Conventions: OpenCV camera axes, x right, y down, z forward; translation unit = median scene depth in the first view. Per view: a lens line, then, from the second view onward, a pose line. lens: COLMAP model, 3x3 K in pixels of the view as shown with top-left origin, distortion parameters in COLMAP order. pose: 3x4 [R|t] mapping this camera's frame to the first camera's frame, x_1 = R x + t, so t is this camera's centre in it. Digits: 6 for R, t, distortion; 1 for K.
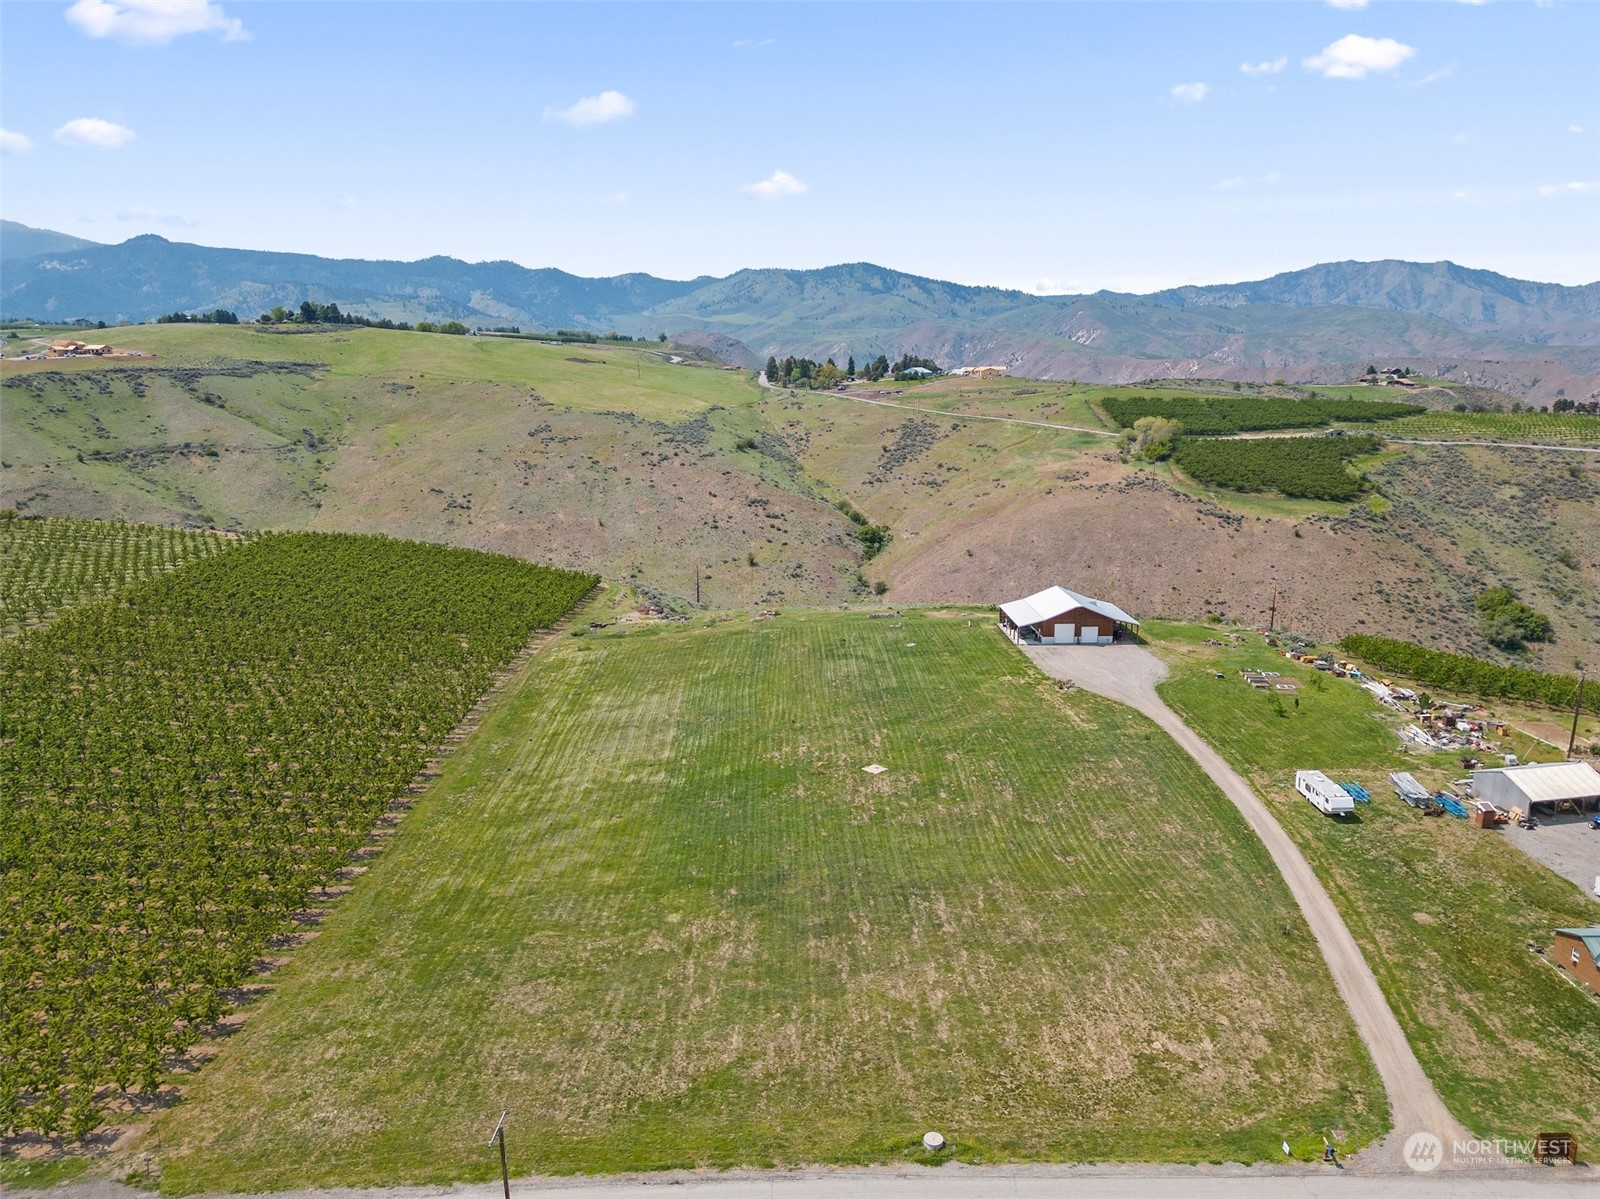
lens RADIAL K [[1125.6, 0, 790.0], [0, 1125.6, 603.0], [0, 0, 1]] dist [0.070186, -0.071394]
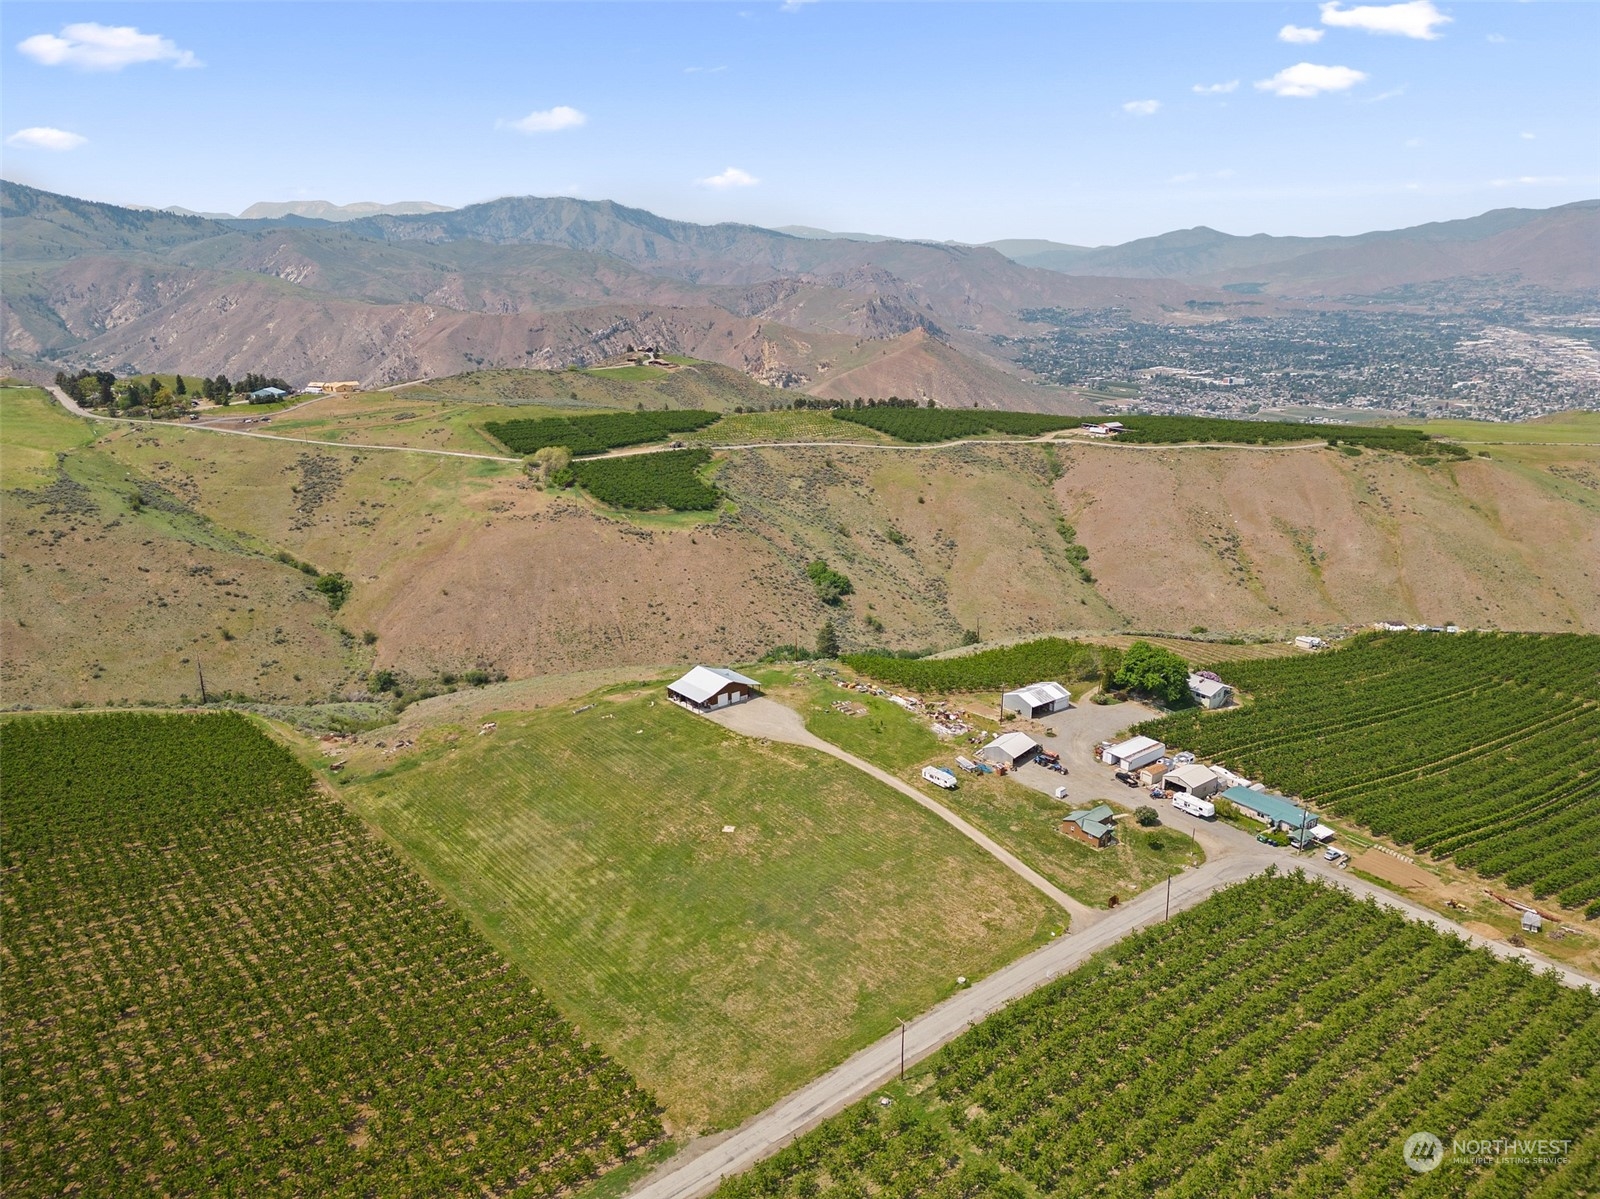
lens RADIAL K [[1125.6, 0, 794.9], [0, 1125.6, 604.4], [0, 0, 1]] dist [0.070186, -0.071394]
pose [[0.789123, -0.178050, 0.587863, -0.208702], [0.140899, 0.984017, 0.108898, -0.094818], [-0.597856, -0.003105, 0.801598, -0.112577]]
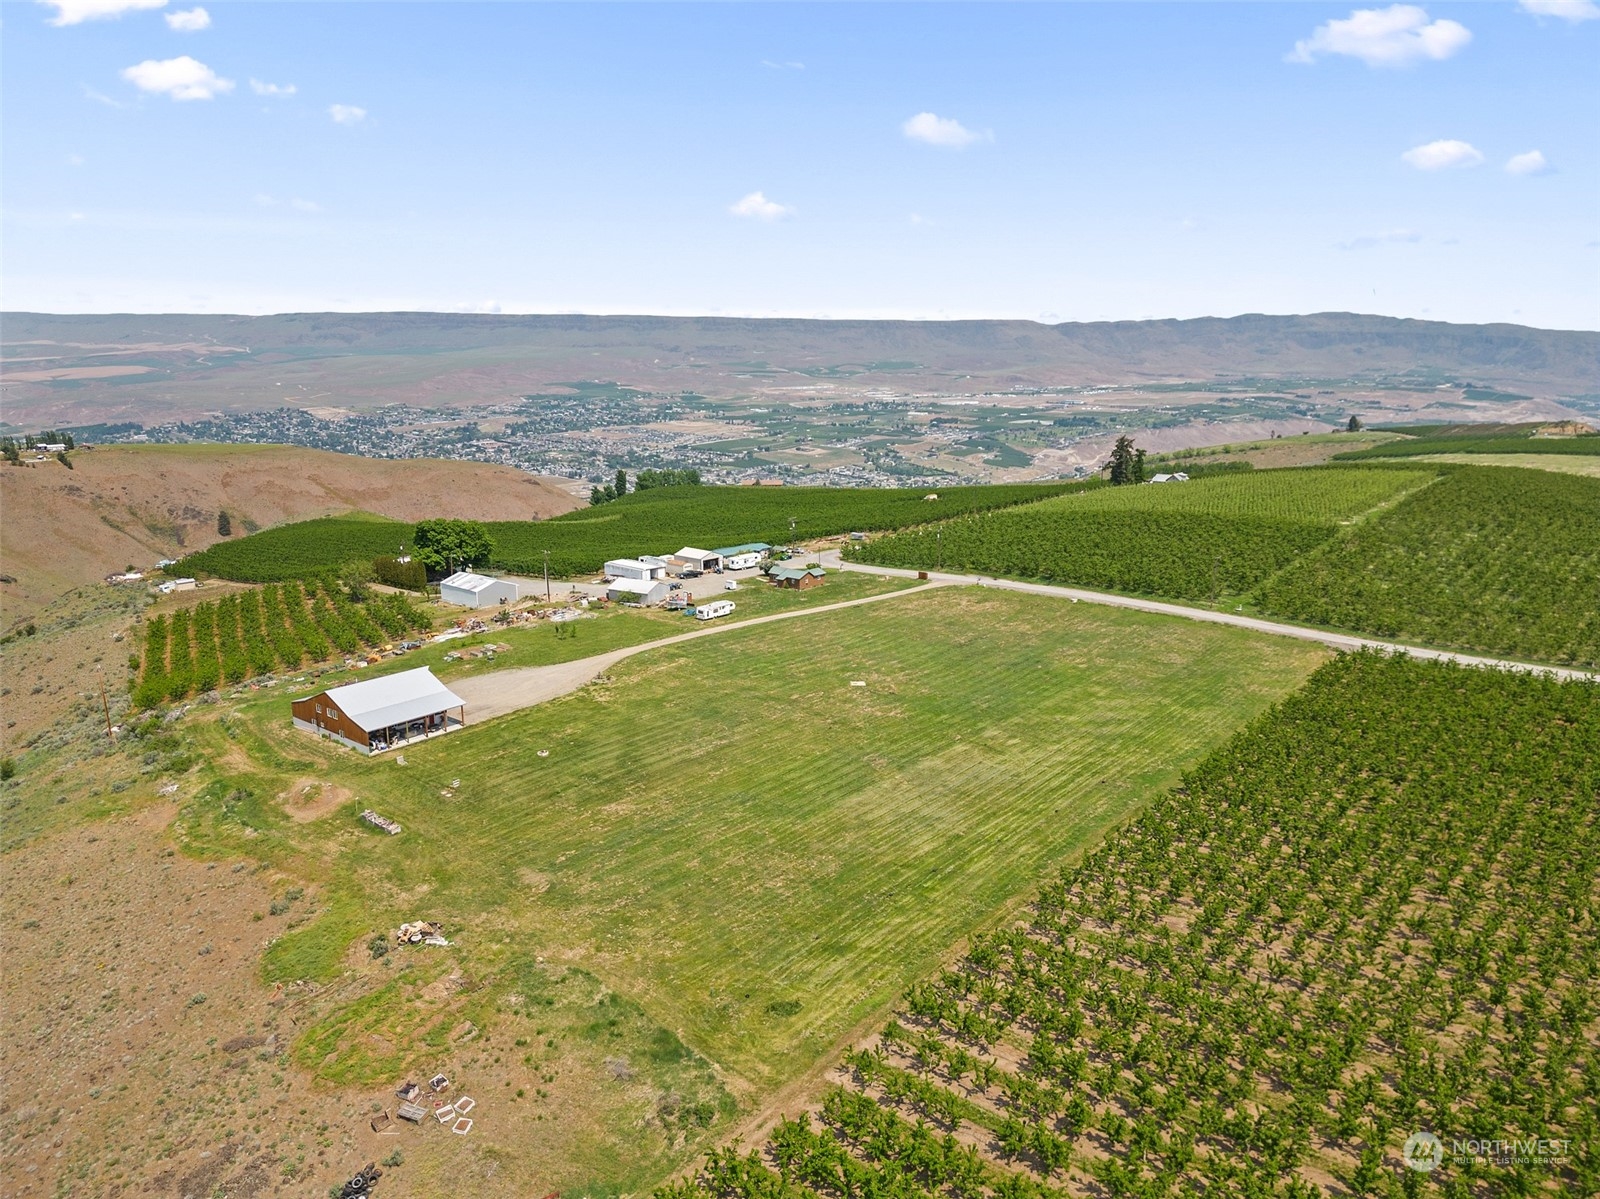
lens RADIAL K [[1125.6, 0, 798.5], [0, 1125.6, 598.9], [0, 0, 1]] dist [0.070186, -0.071394]
pose [[-0.739488, -0.134695, 0.659556, -0.193740], [0.167398, 0.912206, 0.373976, -0.118920], [-0.652024, 0.386959, -0.652018, 0.494888]]
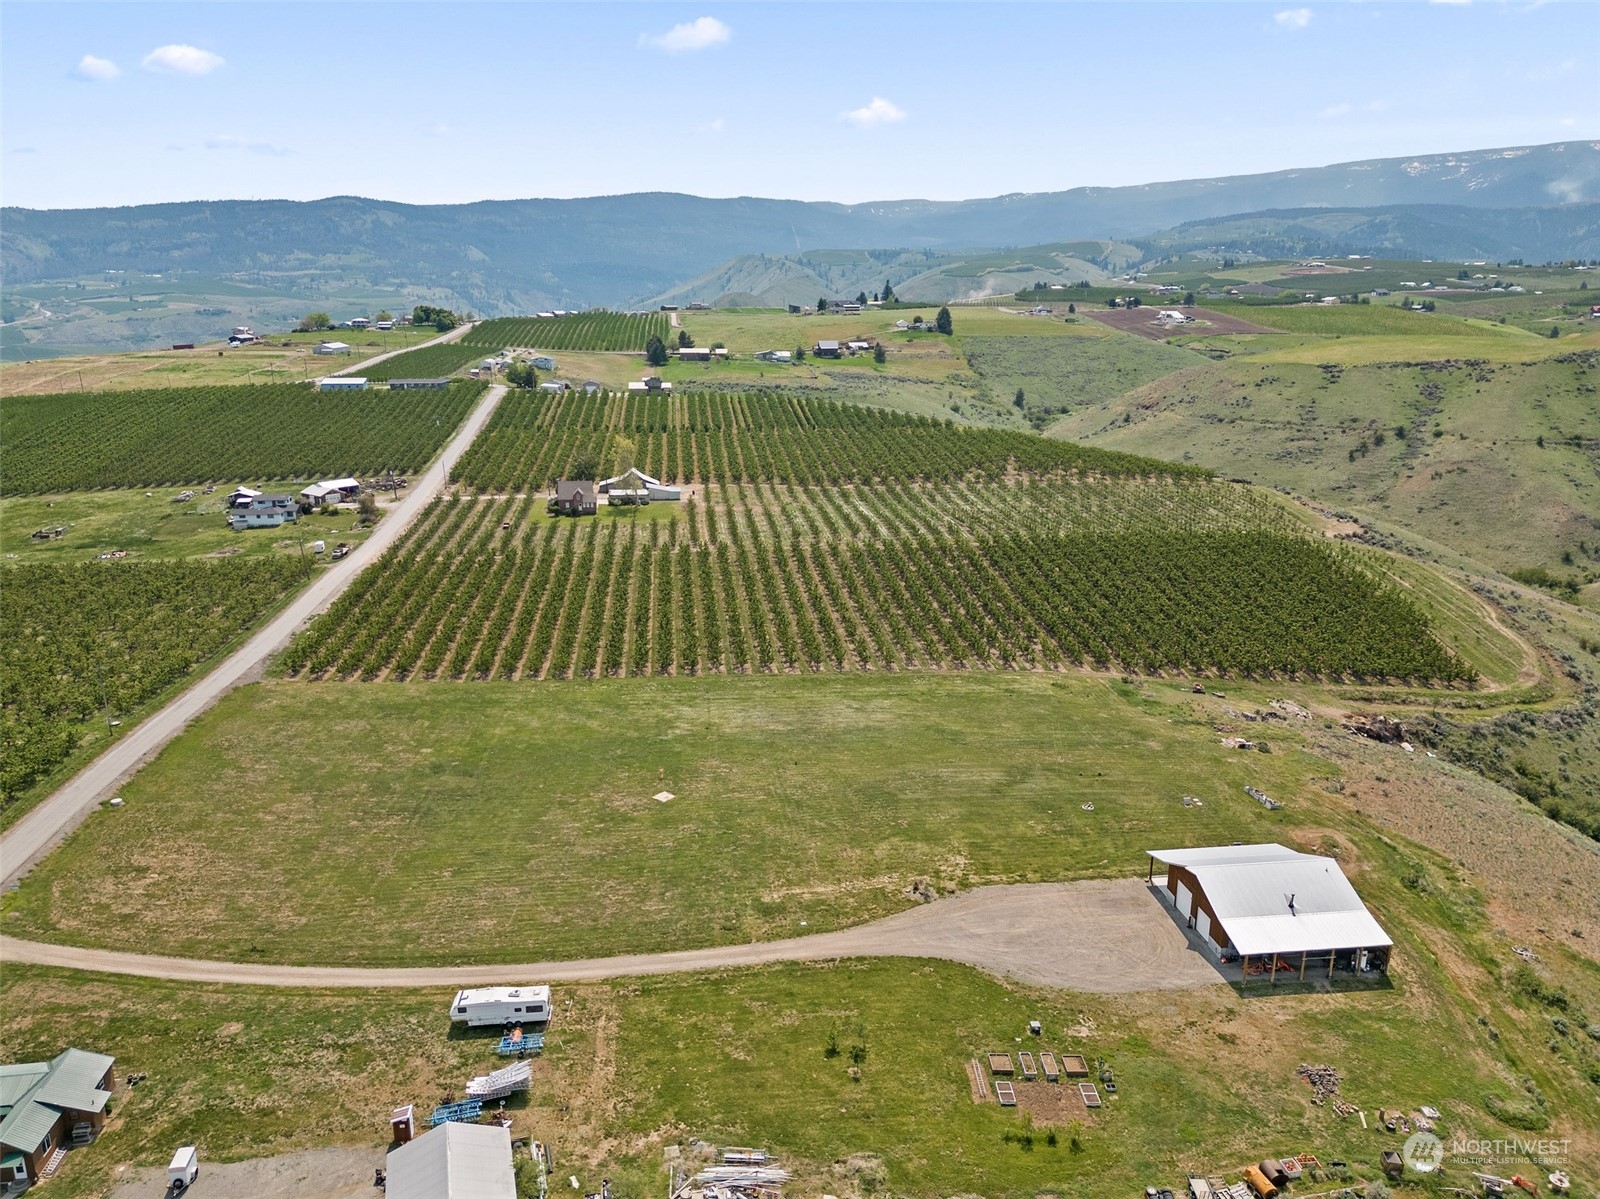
lens RADIAL K [[1125.6, 0, 798.1], [0, 1125.6, 601.2], [0, 0, 1]] dist [0.070186, -0.071394]
pose [[0.104141, 0.271911, -0.956671, 0.284334], [-0.230615, 0.942287, 0.242718, -0.085012], [0.967456, 0.195345, 0.160837, 0.242005]]
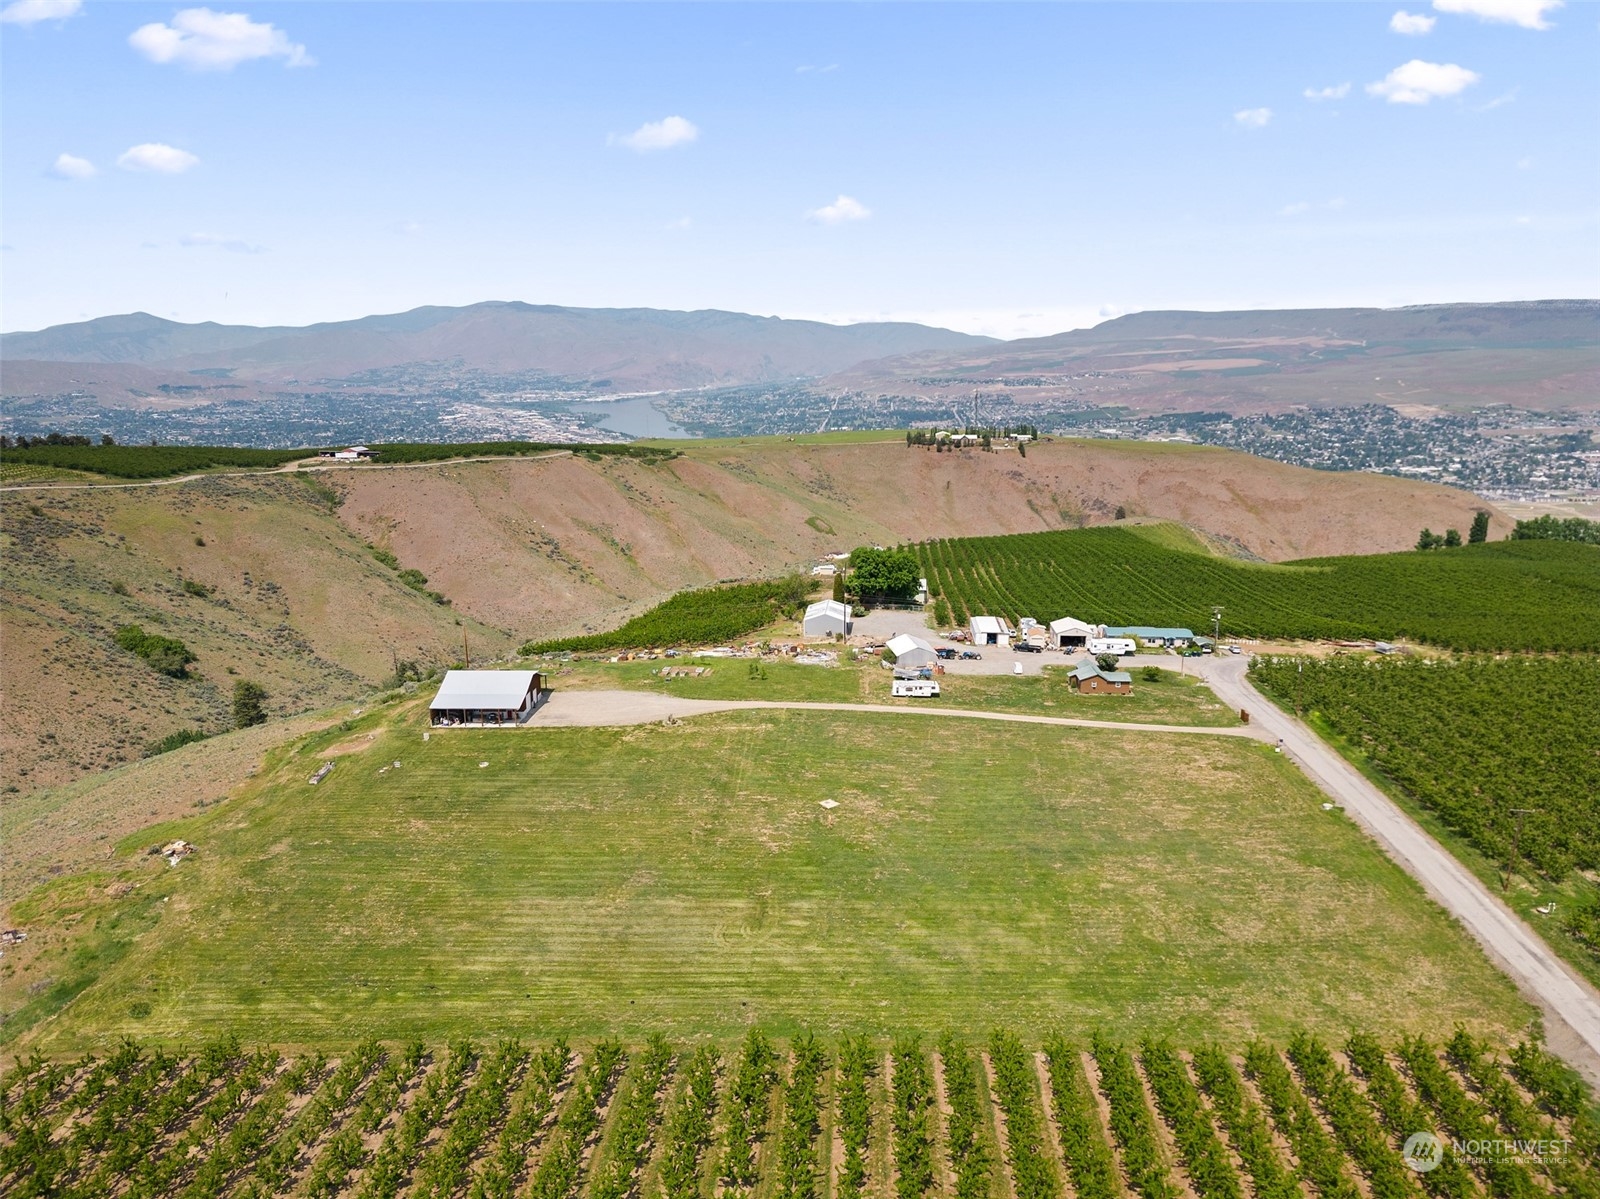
lens RADIAL K [[1125.6, 0, 799.4], [0, 1125.6, 607.2], [0, 0, 1]] dist [0.070186, -0.071394]
pose [[0.066403, -0.220091, 0.973217, -0.269610], [0.230190, 0.952438, 0.199686, -0.075756], [-0.970878, 0.210765, 0.113908, 0.226337]]
